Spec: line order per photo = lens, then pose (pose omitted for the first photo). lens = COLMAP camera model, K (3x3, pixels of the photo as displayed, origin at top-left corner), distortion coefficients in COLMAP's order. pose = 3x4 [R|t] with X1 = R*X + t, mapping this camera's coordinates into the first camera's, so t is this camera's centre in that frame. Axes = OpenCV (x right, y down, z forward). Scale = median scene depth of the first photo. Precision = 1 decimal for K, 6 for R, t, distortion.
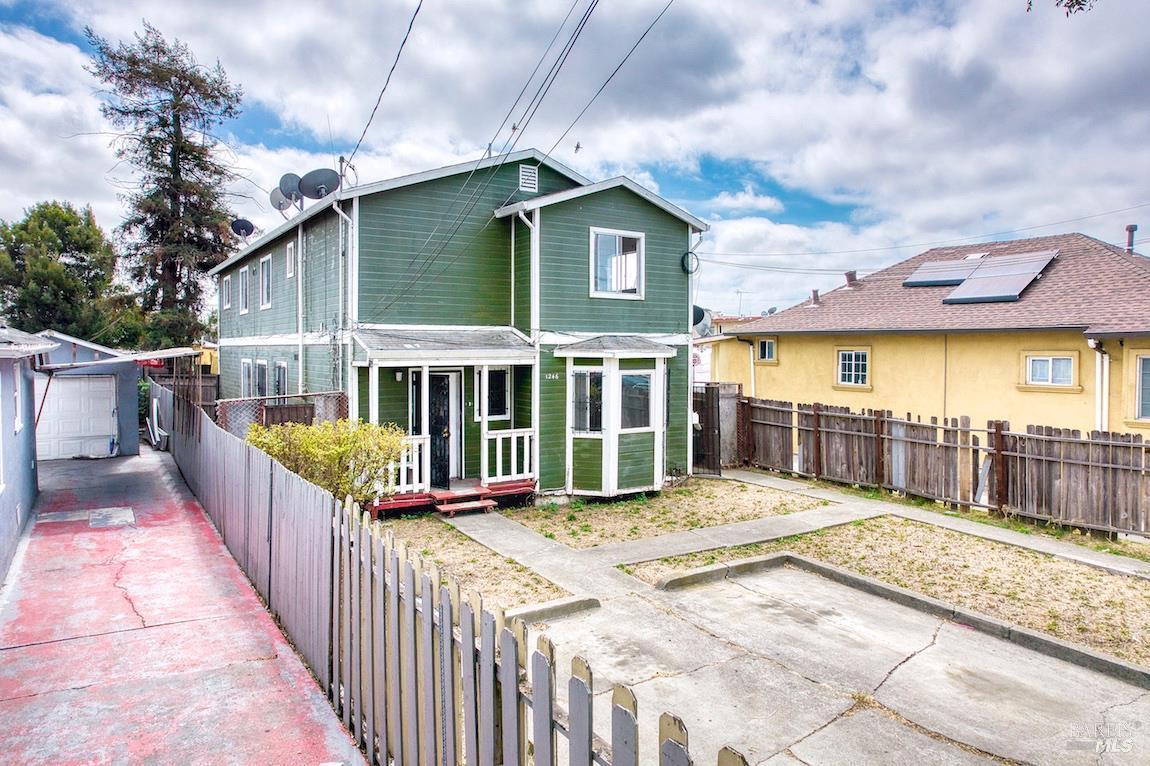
lens RADIAL K [[741.6, 0, 539.3], [0, 741.6, 361.4], [0, 0, 1]] dist [-0.057654, 0.035992]
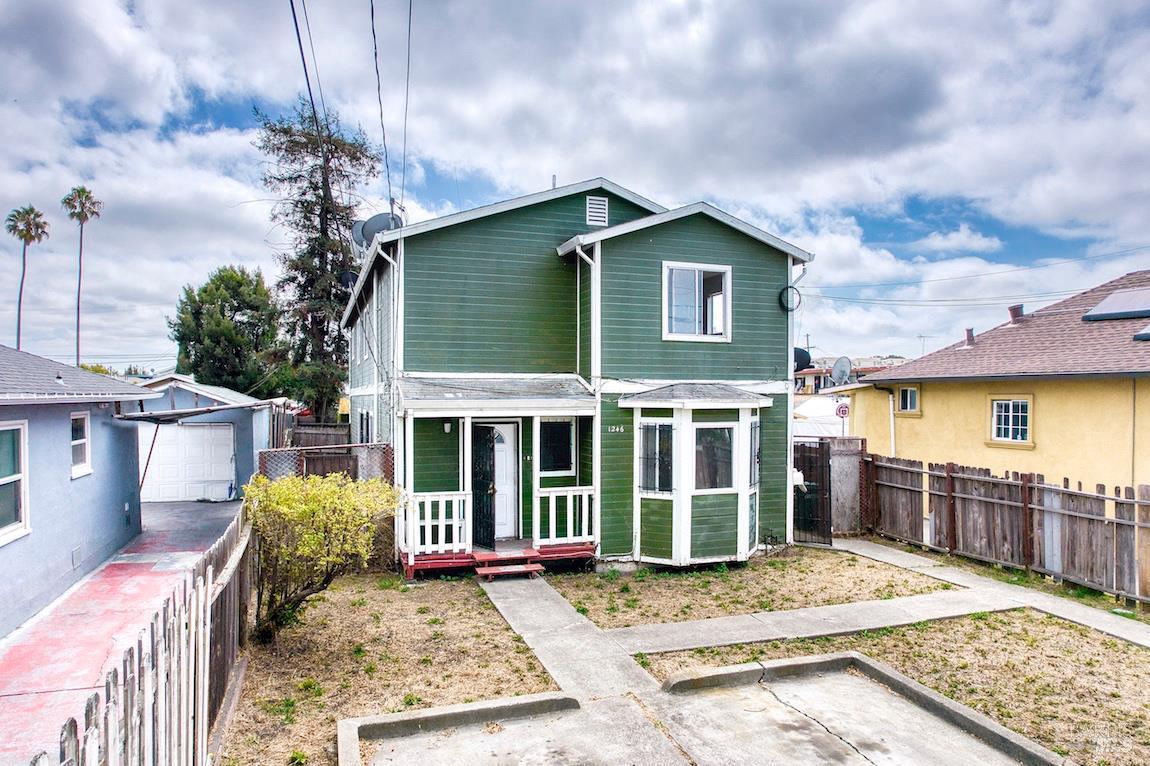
lens RADIAL K [[732.9, 0, 550.0], [0, 732.9, 407.7], [0, 0, 1]] dist [-0.085475, 0.074560]
pose [[0.971966, 0.001538, -0.235117, 0.145587], [-0.002628, 0.999987, -0.004323, -0.001361], [0.235108, 0.004820, 0.971957, 0.119110]]
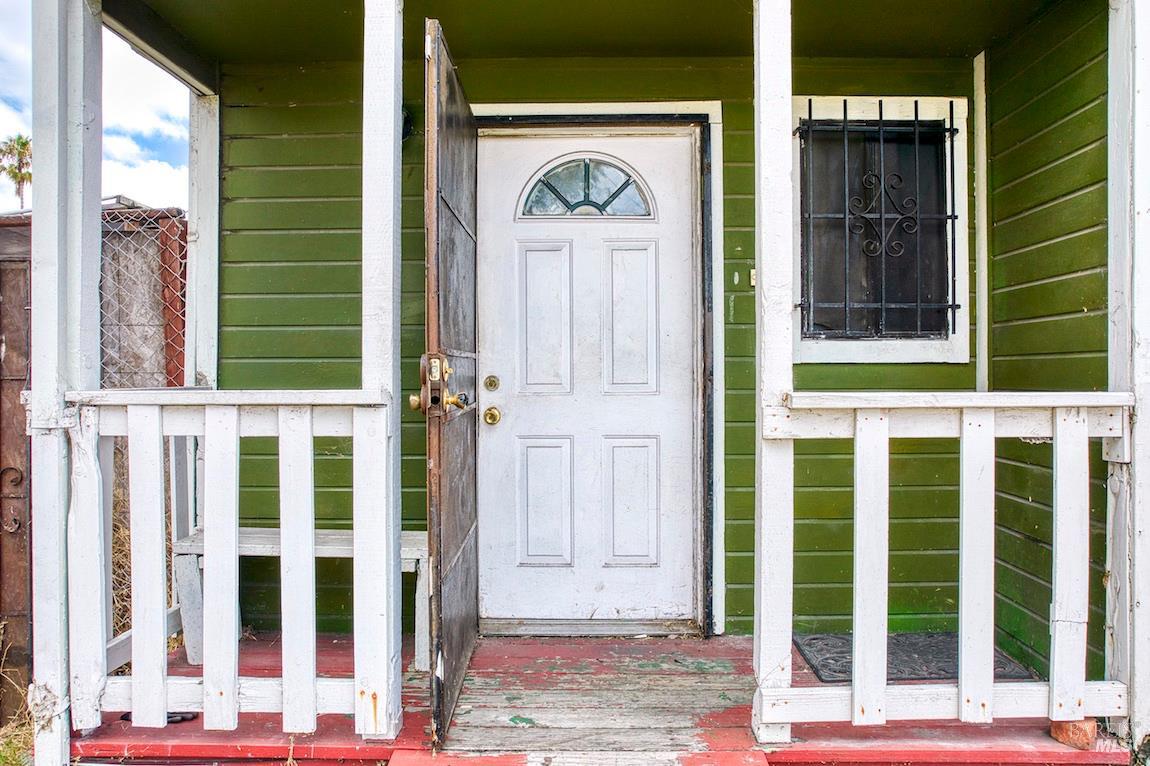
lens RADIAL K [[747.5, 0, 594.3], [0, 747.5, 378.2], [0, 0, 1]] dist [-0.037564, 0.000576]
pose [[0.849931, 0.007059, -0.526846, -0.020910], [-0.010672, 0.999936, -0.003817, 0.086965], [0.526786, 0.008867, 0.849952, 0.793785]]
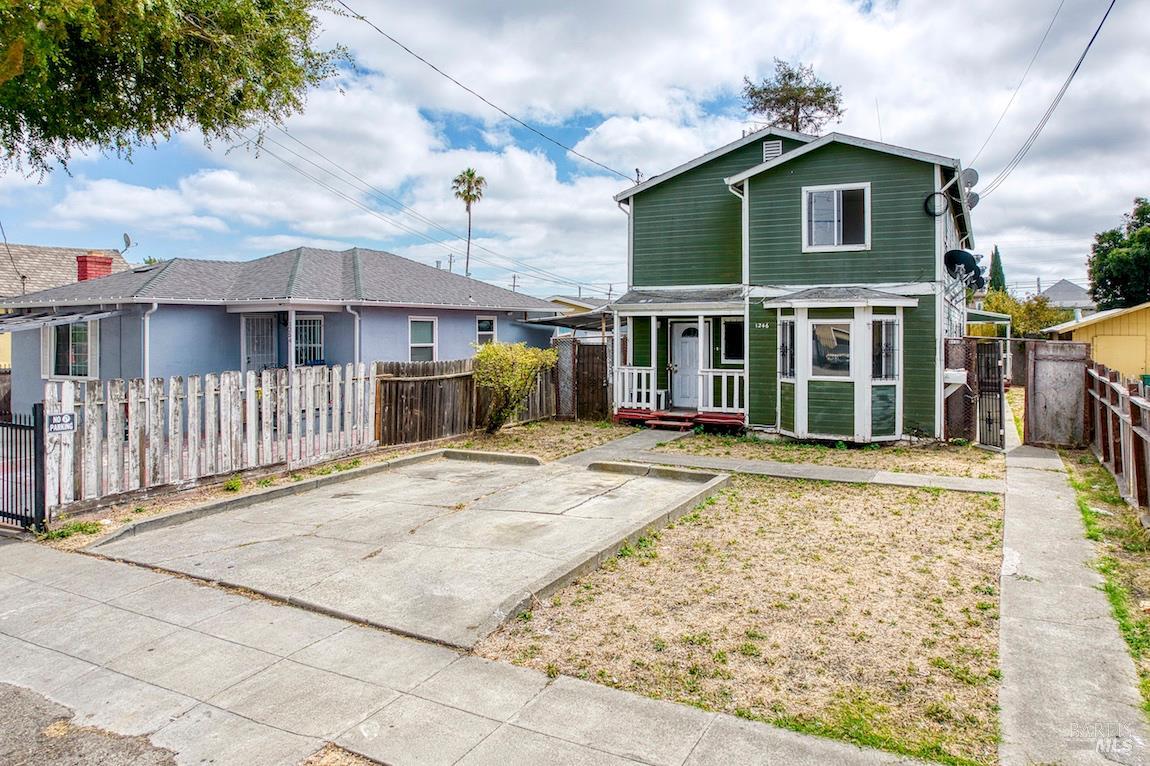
lens RADIAL K [[748.3, 0, 594.4], [0, 748.3, 340.3], [0, 0, 1]] dist [-0.043059, 0.001507]
pose [[0.520382, 0.010581, -0.853868, 0.847603], [-0.018703, 0.999825, 0.000991, 0.045786], [0.853729, 0.015454, 0.520489, 0.185272]]
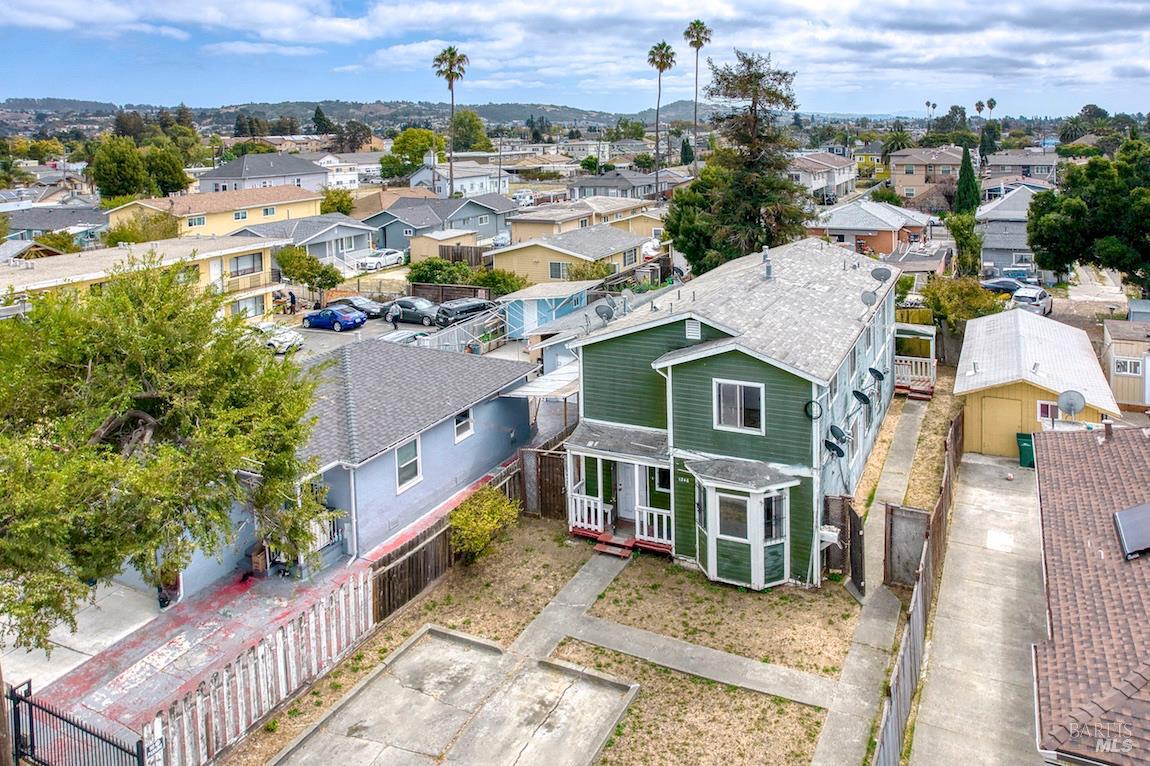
lens RADIAL K [[773.8, 0, 636.2], [0, 773.8, 195.0], [0, 0, 1]] dist [-0.038406, 0.001646]
pose [[0.570567, 0.040192, -0.820267, 1.129095], [-0.000274, 0.998811, 0.048750, -0.583775], [0.821251, -0.027591, 0.569900, 0.105681]]
